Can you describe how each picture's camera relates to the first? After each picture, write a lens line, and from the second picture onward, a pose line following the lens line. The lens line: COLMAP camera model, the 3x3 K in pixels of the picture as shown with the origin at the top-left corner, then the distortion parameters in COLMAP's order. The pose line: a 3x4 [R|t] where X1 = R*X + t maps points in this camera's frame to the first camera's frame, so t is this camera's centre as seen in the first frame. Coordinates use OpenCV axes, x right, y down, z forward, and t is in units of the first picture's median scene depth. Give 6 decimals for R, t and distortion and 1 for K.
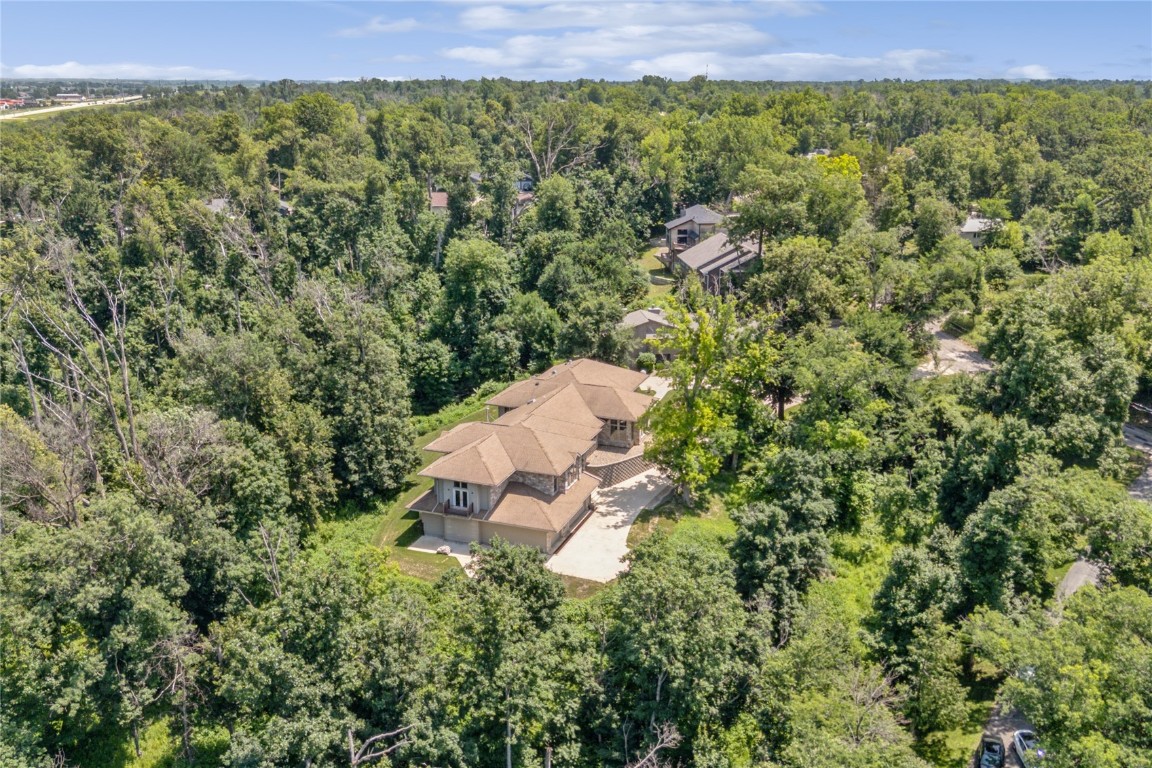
lens RADIAL K [[1027.5, 0, 558.4], [0, 1027.5, 382.5], [0, 0, 1]] dist [0.182793, -0.557829]
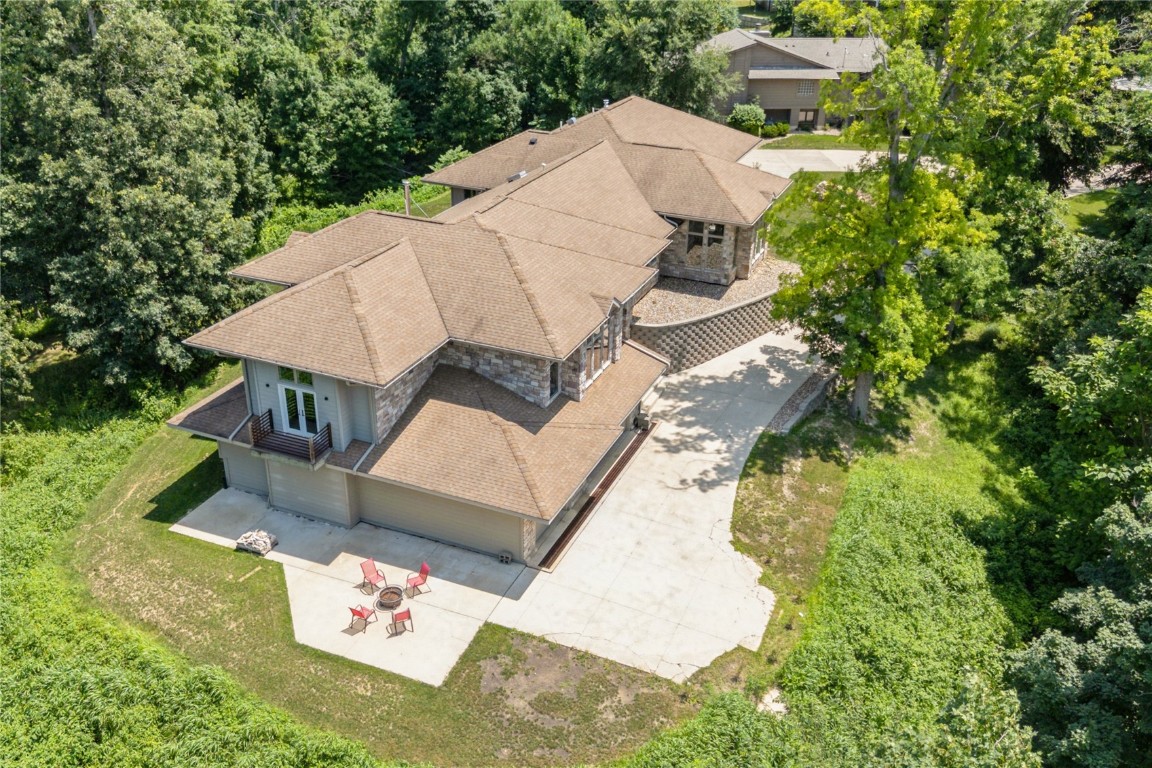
lens RADIAL K [[1027.5, 0, 558.4], [0, 1027.5, 382.5], [0, 0, 1]] dist [0.182793, -0.557829]
pose [[0.998957, 0.035665, -0.028501, 0.009019], [-0.030193, 0.984364, 0.173542, 0.030368], [0.034244, -0.172500, 0.984414, 0.567032]]
